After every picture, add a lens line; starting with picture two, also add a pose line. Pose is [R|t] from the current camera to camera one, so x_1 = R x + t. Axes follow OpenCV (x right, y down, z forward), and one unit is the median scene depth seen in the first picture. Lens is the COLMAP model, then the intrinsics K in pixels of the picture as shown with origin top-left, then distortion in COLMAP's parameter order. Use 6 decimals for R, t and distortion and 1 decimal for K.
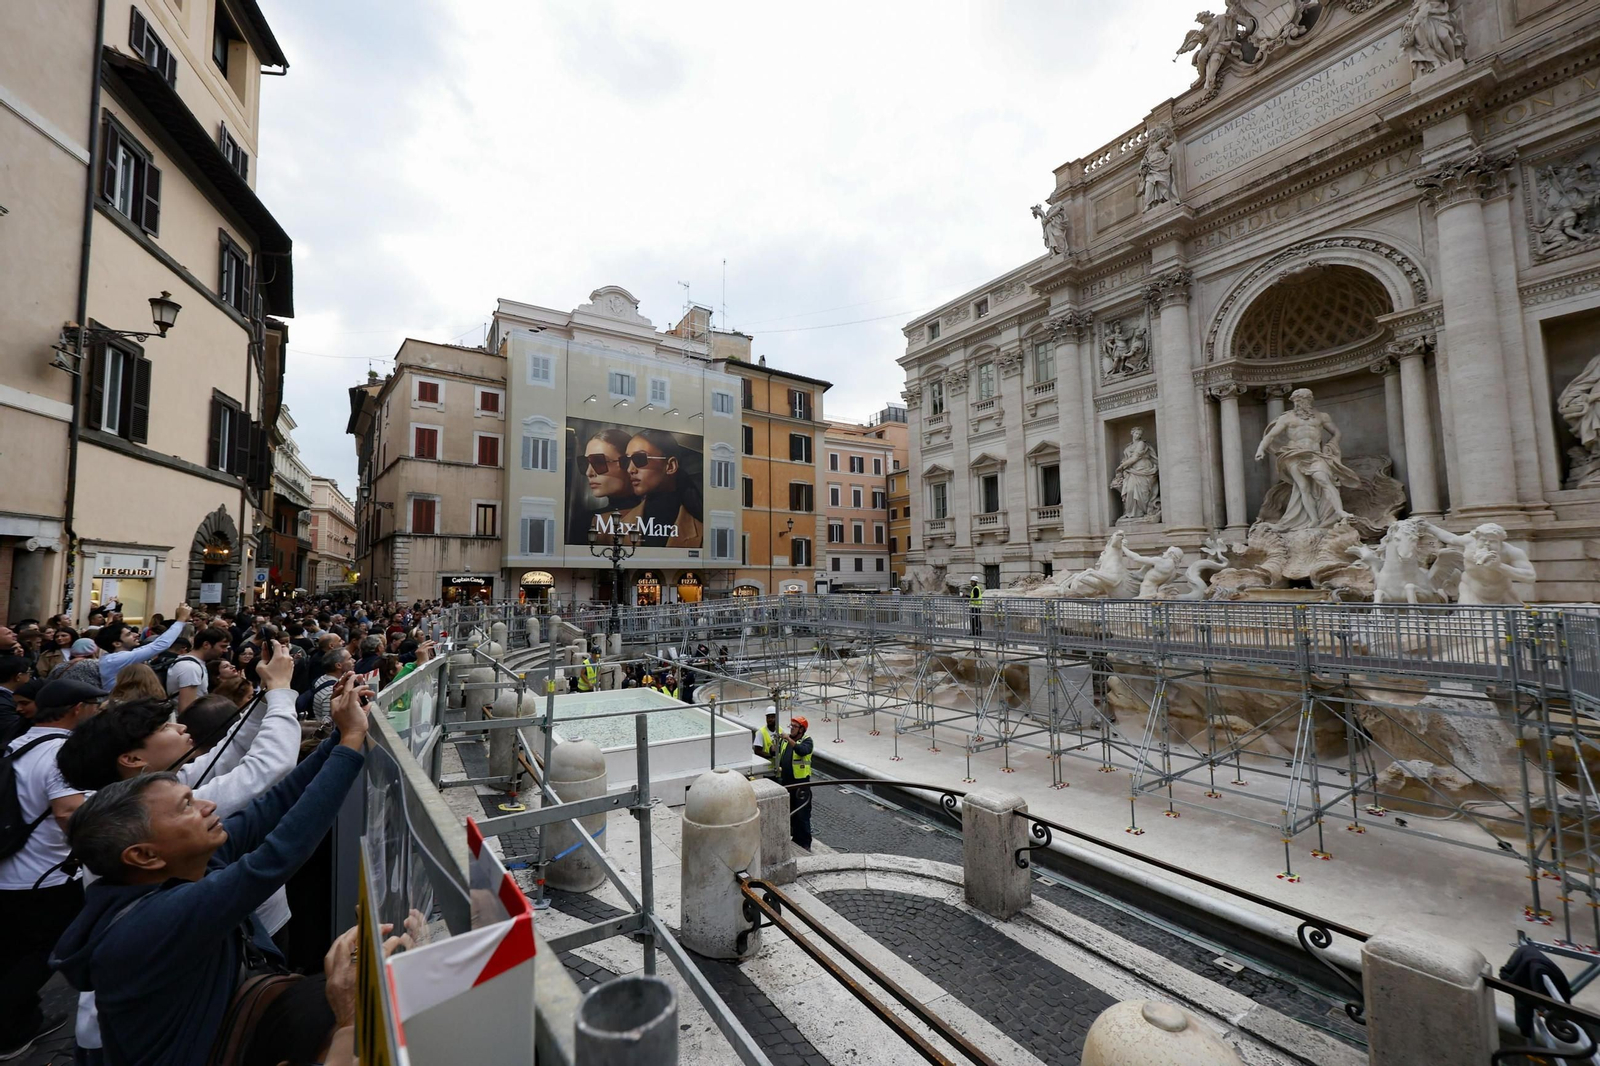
lens RADIAL K [[634.6, 0, 795.5], [0, 634.6, 524.4], [0, 0, 1]] dist [-0.000129, -0.000085]
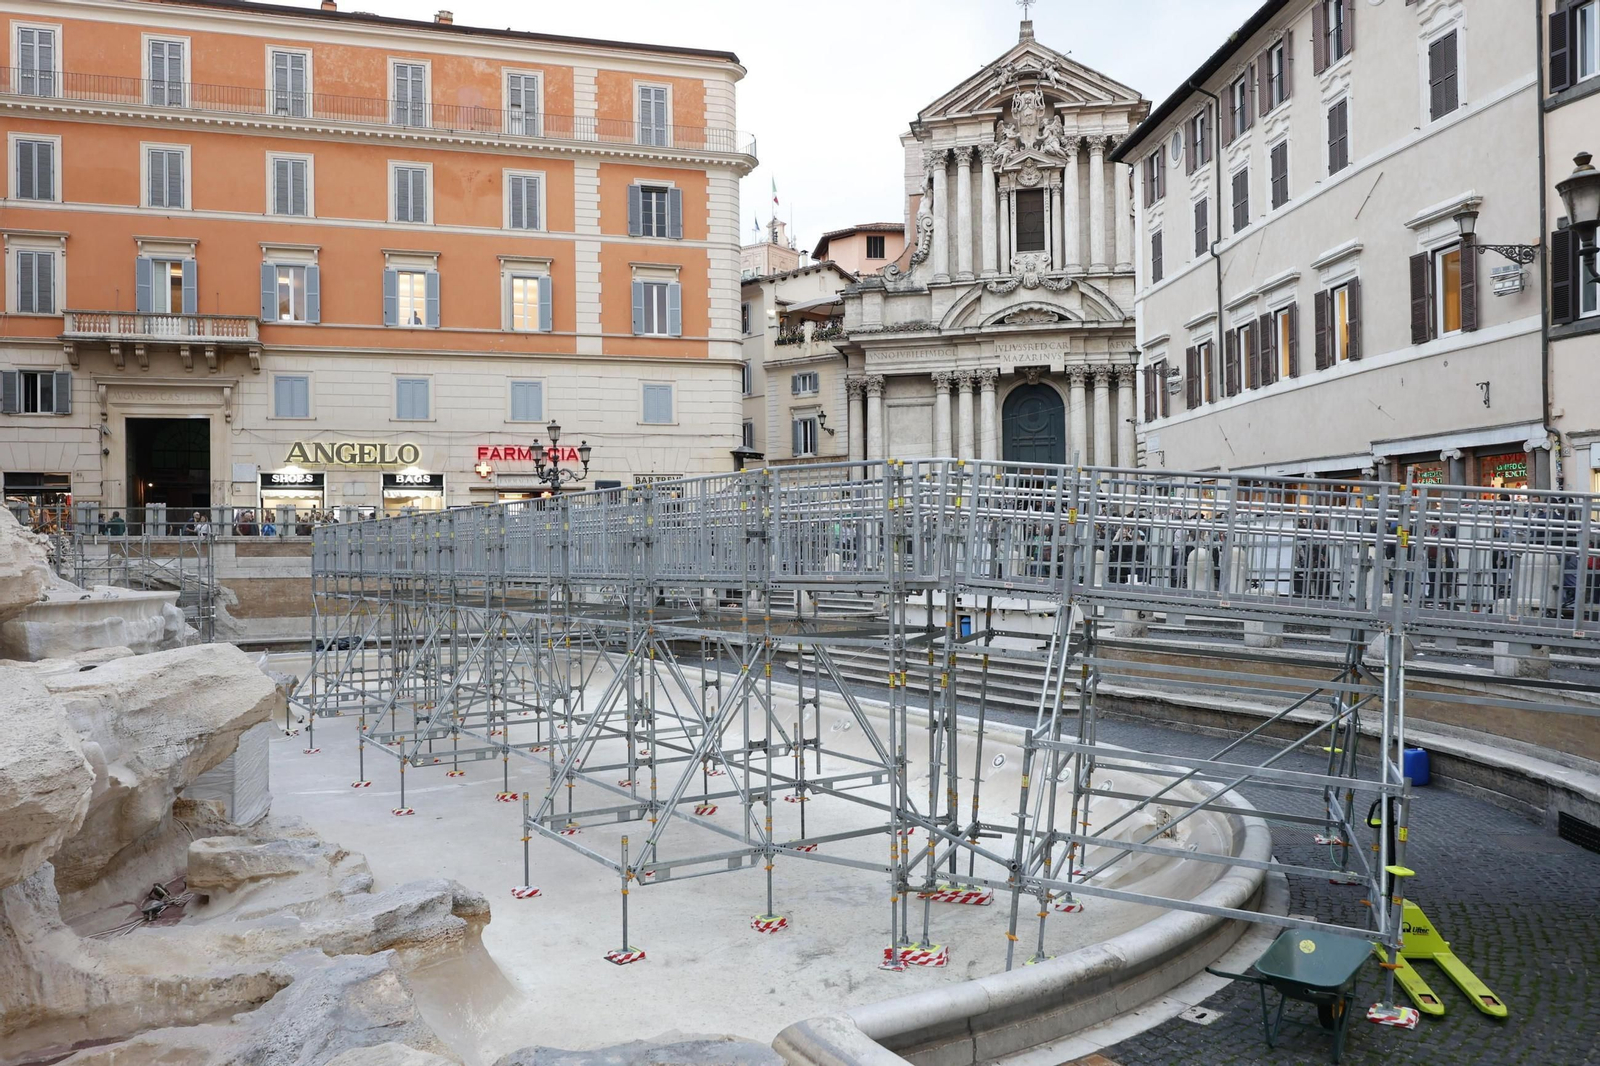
lens RADIAL K [[1128.6, 0, 797.4], [0, 1128.6, 536.8], [0, 0, 1]] dist [-0.008733, -0.003270]
pose [[-0.998940, 0.023187, 0.039761, 0.028941], [0.019176, 0.994955, -0.098468, 0.133778], [-0.041843, -0.097601, -0.994346, 1.108245]]
